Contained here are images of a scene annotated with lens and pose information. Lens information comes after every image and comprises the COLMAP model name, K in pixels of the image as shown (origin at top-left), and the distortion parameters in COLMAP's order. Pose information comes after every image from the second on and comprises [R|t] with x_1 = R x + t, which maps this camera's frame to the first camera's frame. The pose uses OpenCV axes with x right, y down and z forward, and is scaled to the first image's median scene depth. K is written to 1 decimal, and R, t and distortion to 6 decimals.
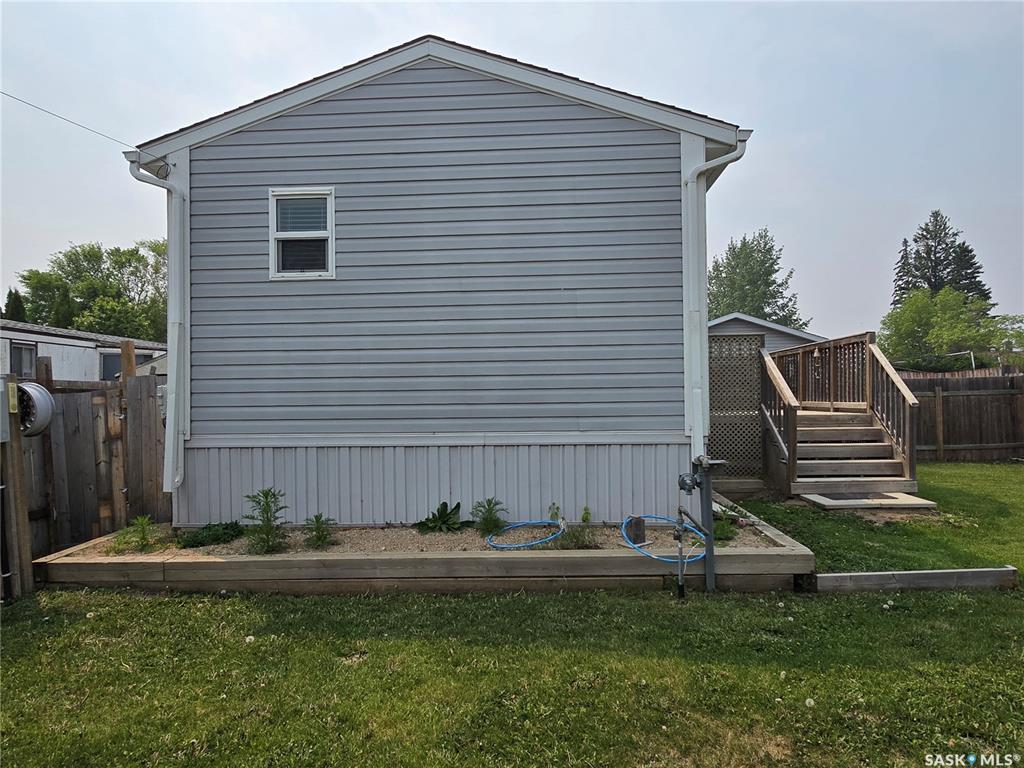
lens RADIAL K [[637.1, 0, 532.6], [0, 637.1, 387.7], [0, 0, 1]] dist [0.007401, -0.000198]
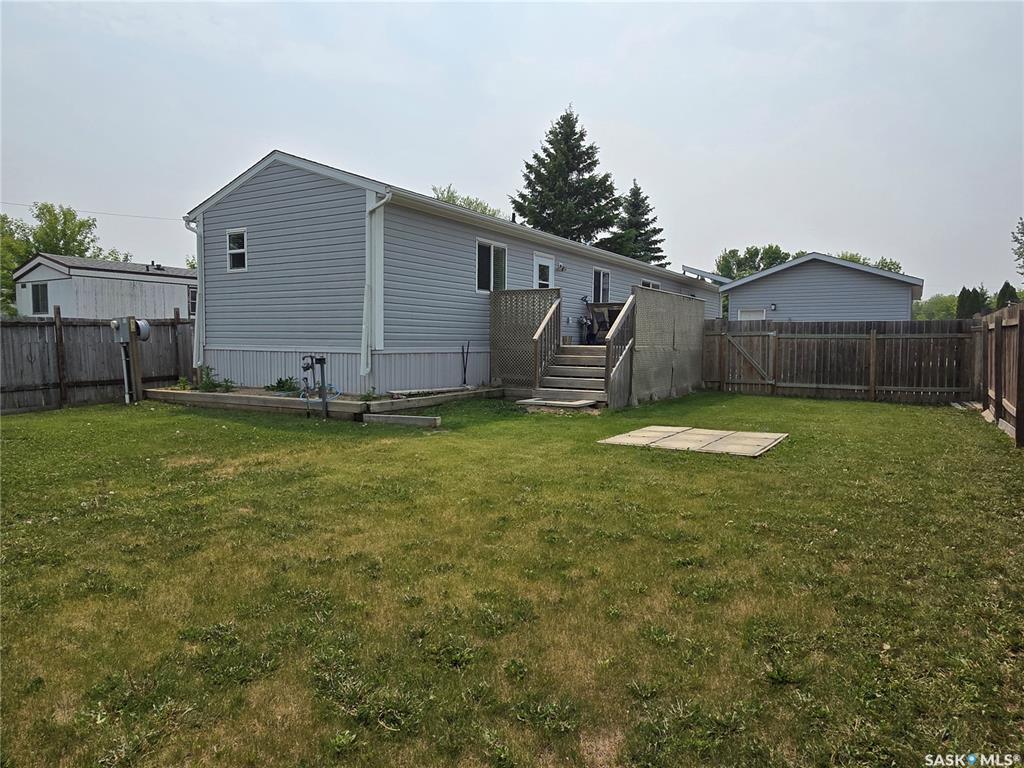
lens RADIAL K [[669.0, 0, 520.5], [0, 669.0, 384.8], [0, 0, 1]] dist [0.004636, -0.006015]
pose [[0.883422, 0.052856, -0.465588, 1.543415], [-0.012099, 0.995860, 0.090097, -0.007355], [0.468422, -0.073960, 0.880404, -0.562753]]
